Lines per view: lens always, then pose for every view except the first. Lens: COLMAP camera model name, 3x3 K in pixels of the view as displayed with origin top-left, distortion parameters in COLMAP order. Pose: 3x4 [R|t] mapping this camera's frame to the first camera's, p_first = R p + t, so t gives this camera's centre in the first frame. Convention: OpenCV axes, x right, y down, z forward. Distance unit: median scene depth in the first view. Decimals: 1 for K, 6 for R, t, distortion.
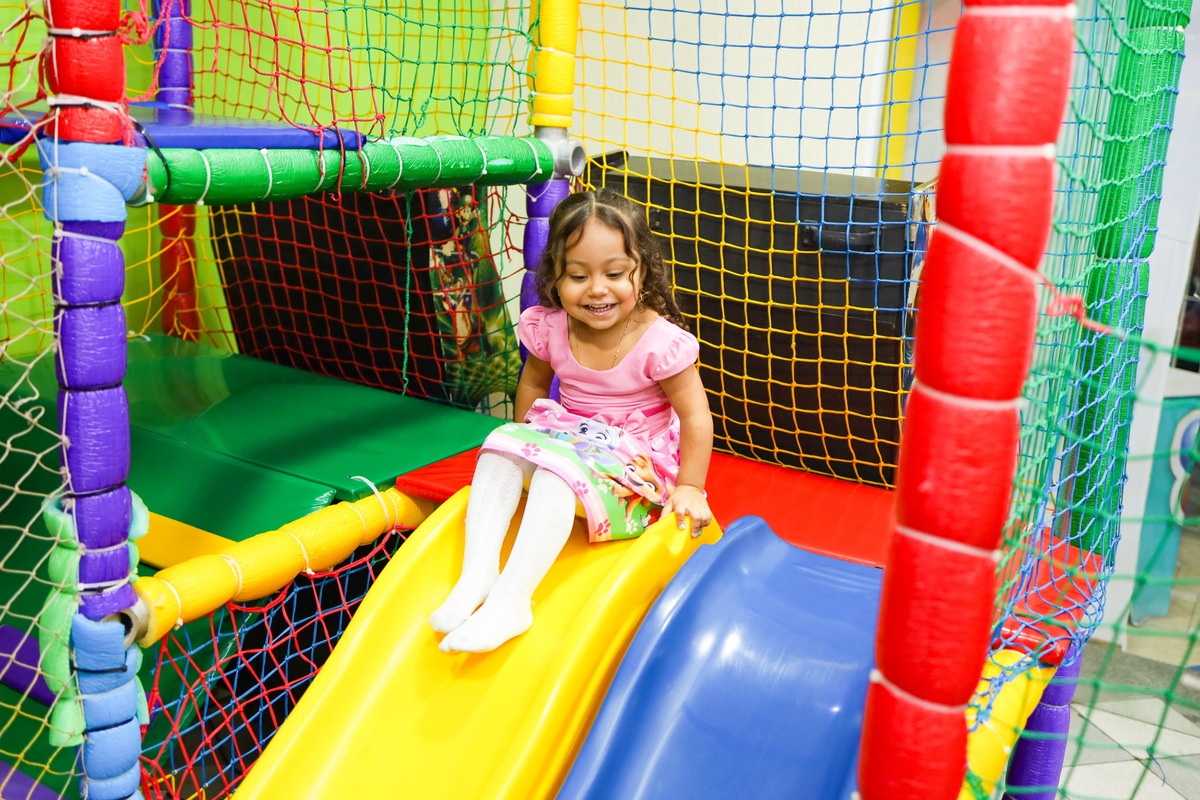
lens RADIAL K [[1197.3, 0, 597.4], [0, 1197.3, 401.6], [0, 0, 1]] dist [-0.066954, 0.000000]
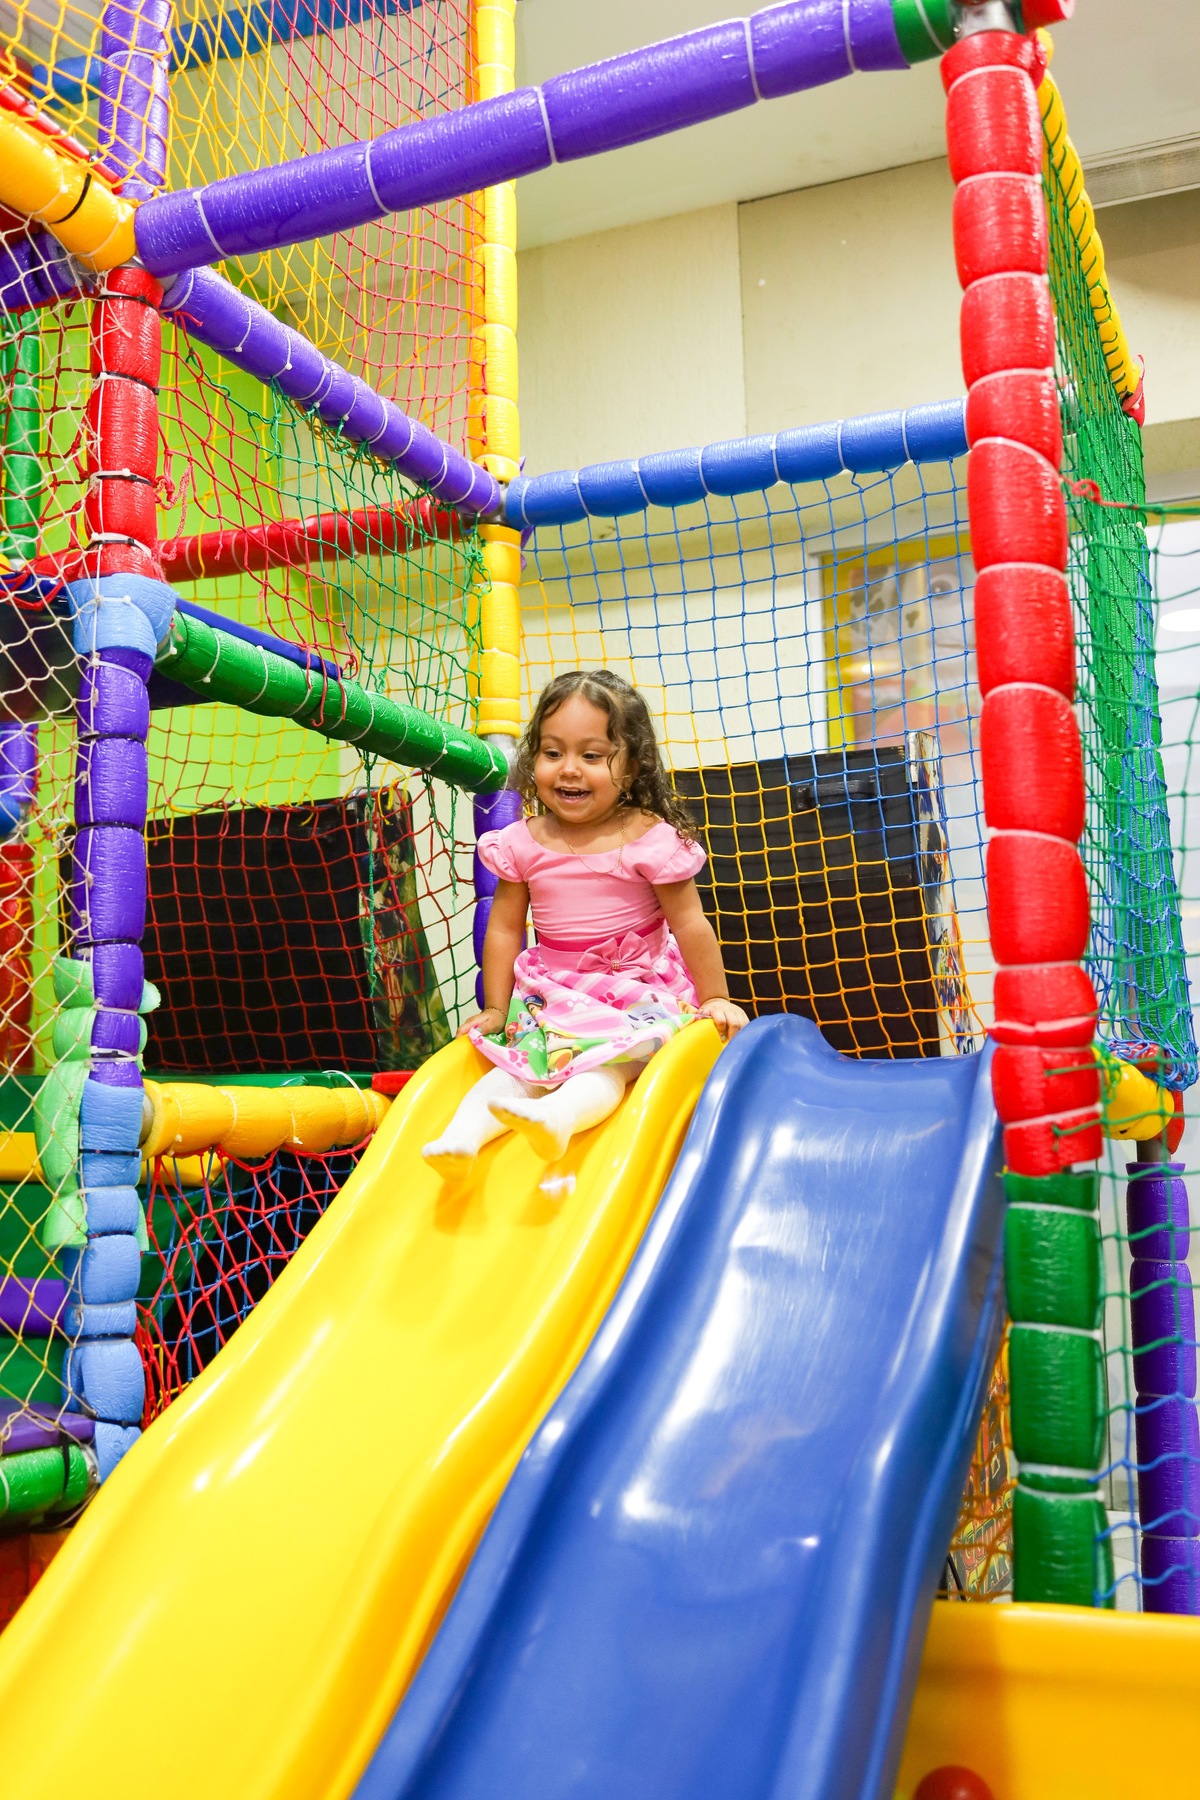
lens RADIAL K [[1795.9, 0, 602.9], [0, 1795.9, 896.3], [0, 0, 1]] dist [-0.066954, 0.000000]
pose [[0.987730, -0.061635, 0.143497, -0.177815], [0.110618, 0.924716, -0.364231, 0.418485], [-0.110245, 0.375635, 0.920187, -0.226835]]
